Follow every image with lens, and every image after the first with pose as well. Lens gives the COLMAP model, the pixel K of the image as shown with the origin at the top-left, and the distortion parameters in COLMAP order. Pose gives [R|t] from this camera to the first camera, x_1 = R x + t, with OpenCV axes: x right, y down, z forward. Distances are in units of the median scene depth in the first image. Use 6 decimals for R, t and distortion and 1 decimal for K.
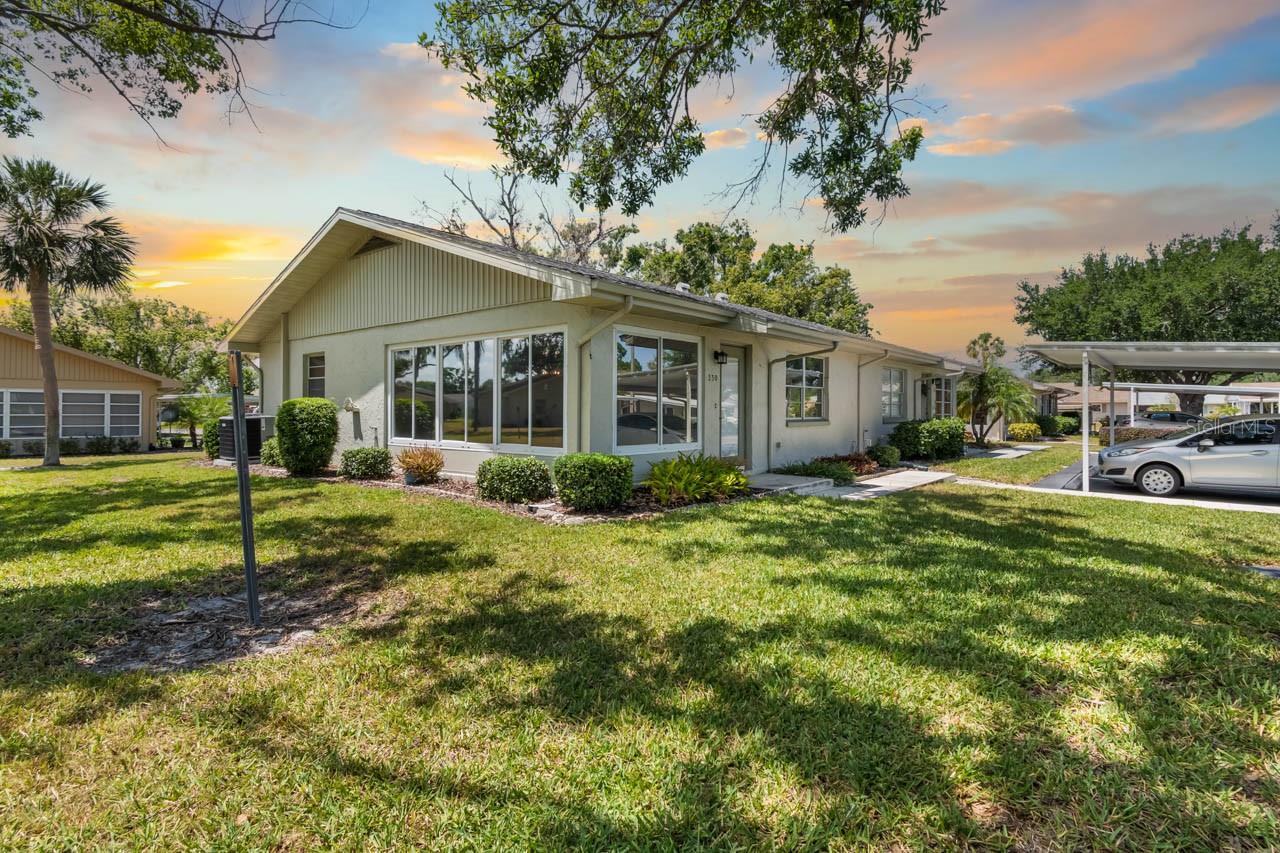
lens RADIAL K [[627.1, 0, 635.7], [0, 627.1, 413.2], [0, 0, 1]] dist [0.004800, 0.000472]
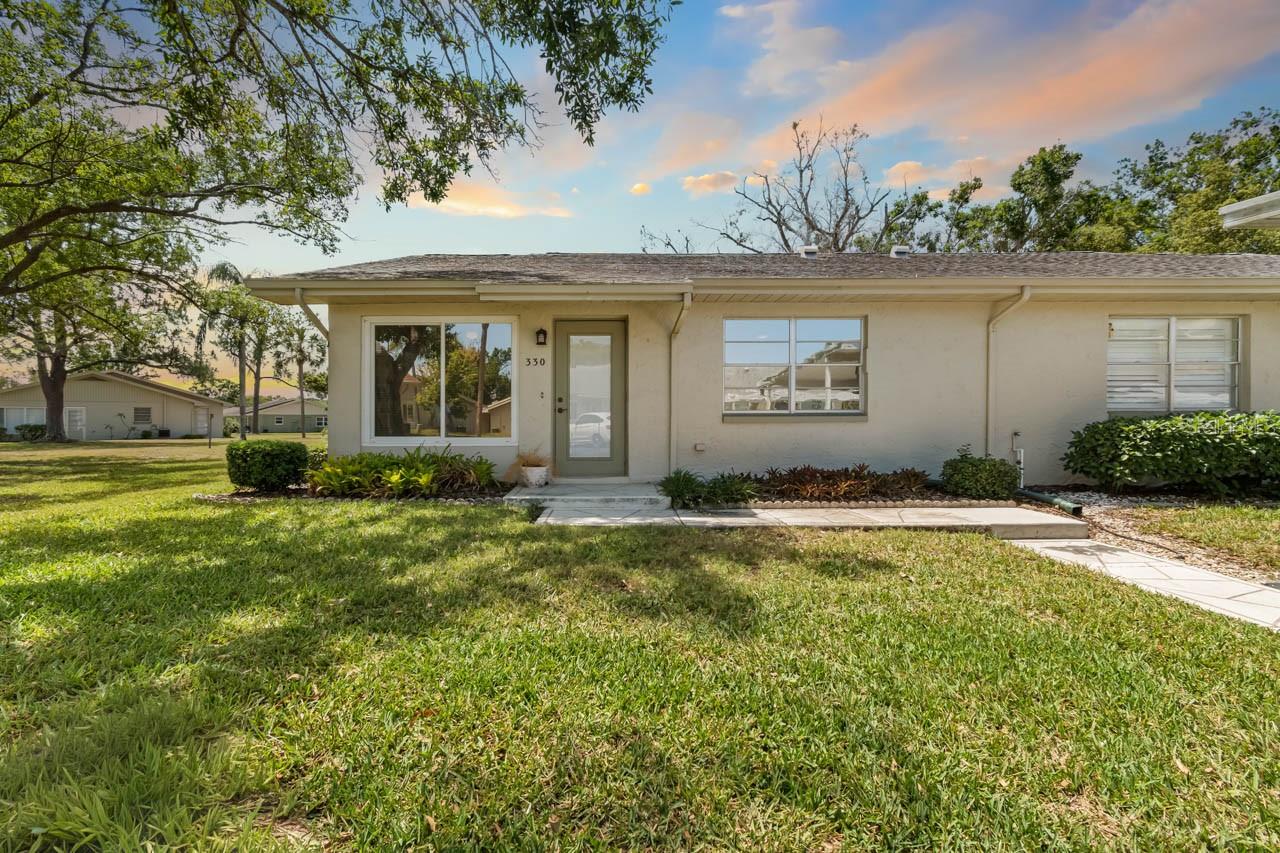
lens RADIAL K [[572.6, 0, 636.9], [0, 572.6, 421.9], [0, 0, 1]] dist [0.000597, -0.001023]
pose [[0.661968, -0.007812, -0.749491, 0.686024], [0.000303, 0.999948, -0.010154, 0.028345], [0.749532, 0.006495, 0.661936, 0.522938]]
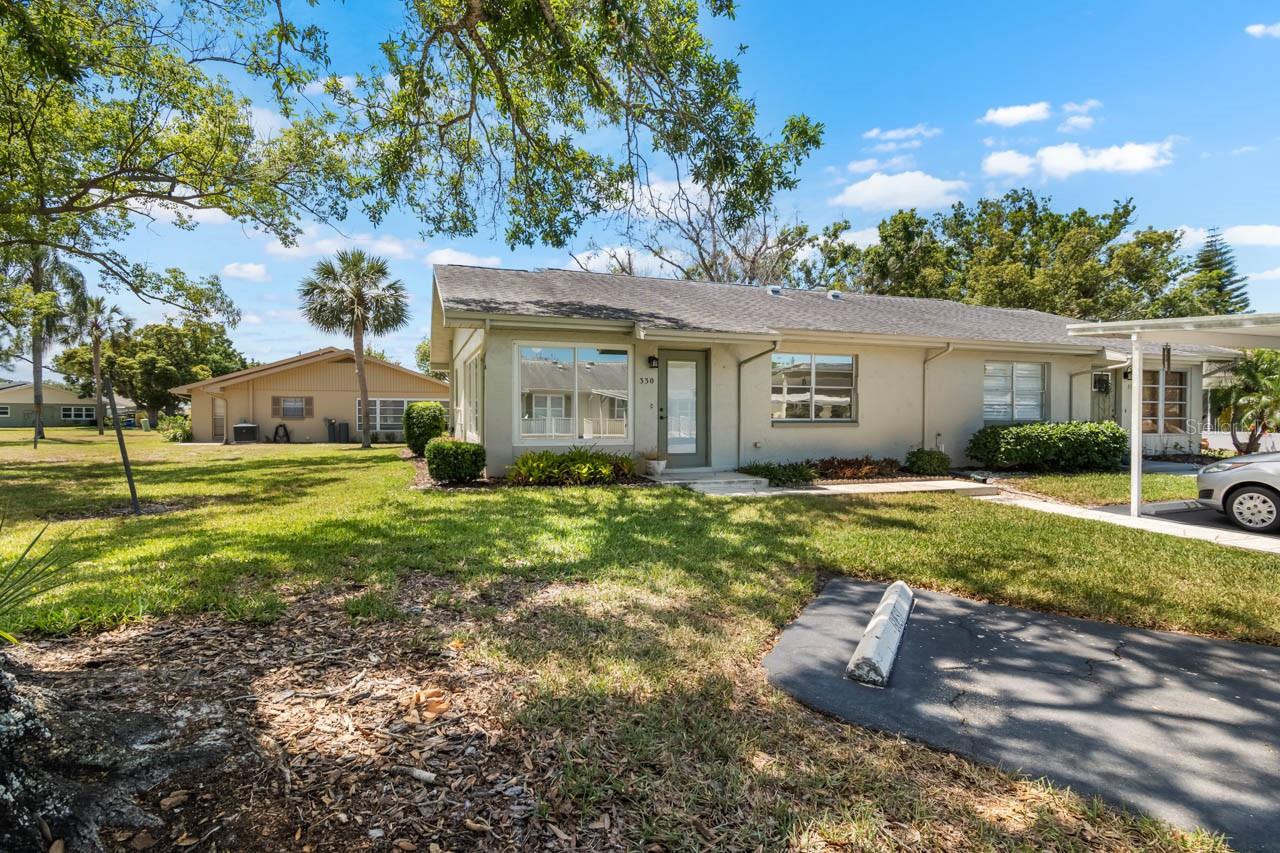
lens RADIAL K [[627.1, 0, 635.7], [0, 627.1, 413.2], [0, 0, 1]] dist [0.004800, 0.000472]
pose [[0.861759, 0.001266, -0.507316, 0.582791], [-0.005413, 0.999963, -0.006700, 0.007549], [0.507289, 0.008520, 0.861734, 0.032206]]
